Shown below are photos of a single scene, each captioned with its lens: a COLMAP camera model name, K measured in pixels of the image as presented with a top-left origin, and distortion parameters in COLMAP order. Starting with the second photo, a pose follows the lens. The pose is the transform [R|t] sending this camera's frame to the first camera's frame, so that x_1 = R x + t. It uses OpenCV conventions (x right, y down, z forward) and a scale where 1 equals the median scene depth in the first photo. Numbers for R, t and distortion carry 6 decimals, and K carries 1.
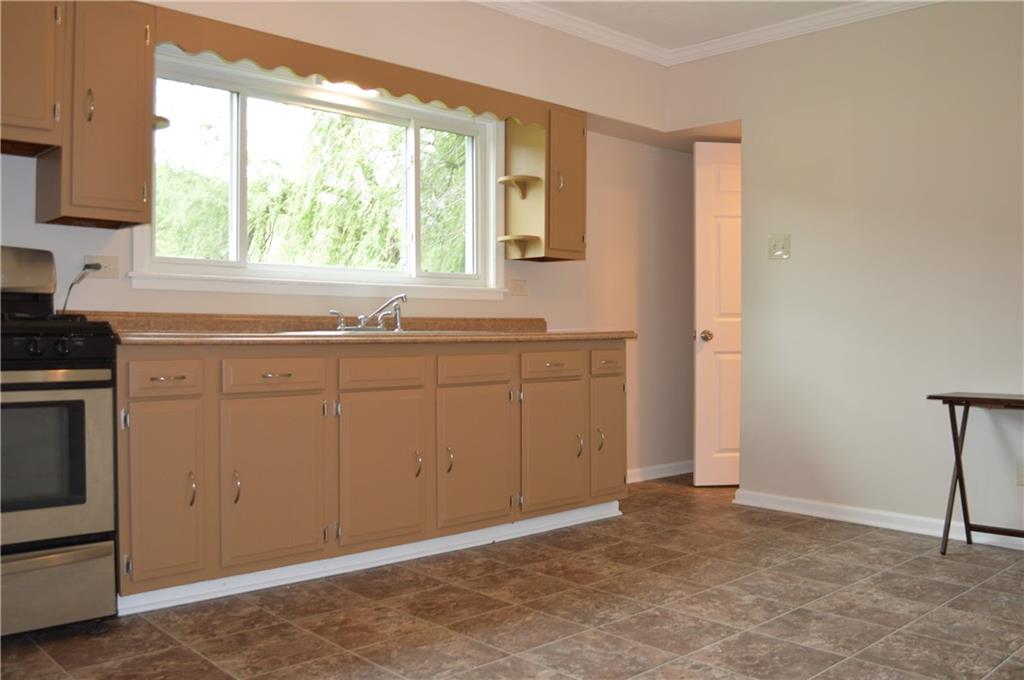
lens RADIAL K [[886.3, 0, 512.0], [0, 886.3, 340.0], [0, 0, 1]] dist [-0.082888, 0.007166]
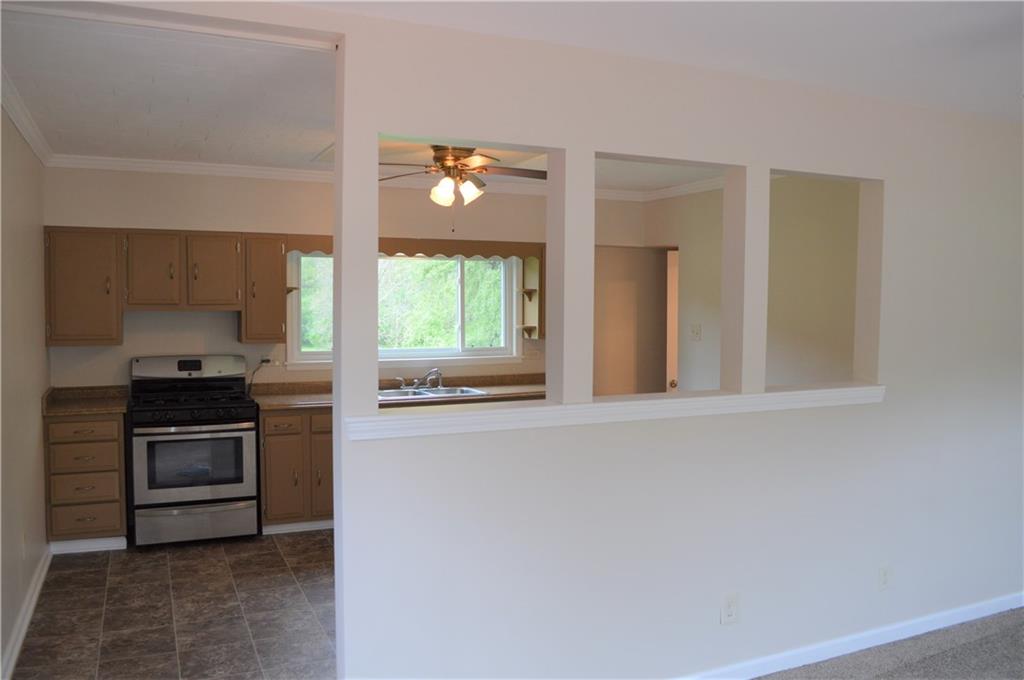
lens RADIAL K [[810.6, 0, 512.0], [0, 810.6, 340.0], [0, 0, 1]] dist [-0.049829, -0.001054]
pose [[0.947331, 0.016161, -0.319848, 0.625610], [-0.005280, 0.999378, 0.034859, -0.194528], [0.320212, -0.031334, 0.946827, -0.554135]]
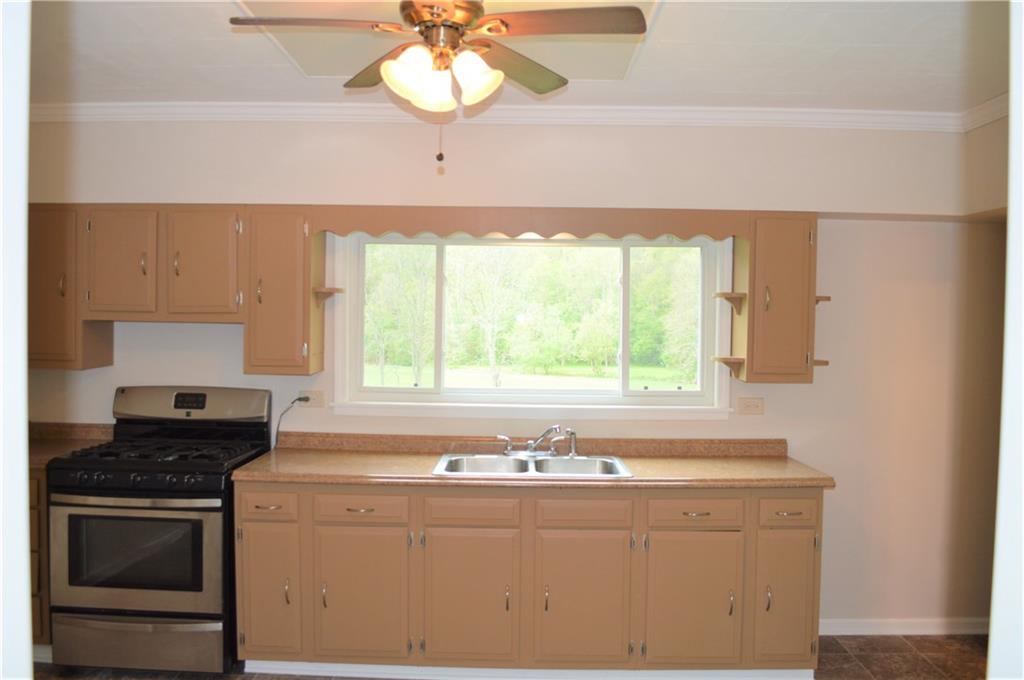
lens RADIAL K [[810.6, 0, 512.0], [0, 810.6, 340.0], [0, 0, 1]] dist [-0.049829, -0.001054]
pose [[0.719791, 0.026721, -0.693676, 0.590657], [-0.021812, 0.999636, 0.015873, -0.196432], [0.693848, 0.003705, 0.720112, 0.317993]]
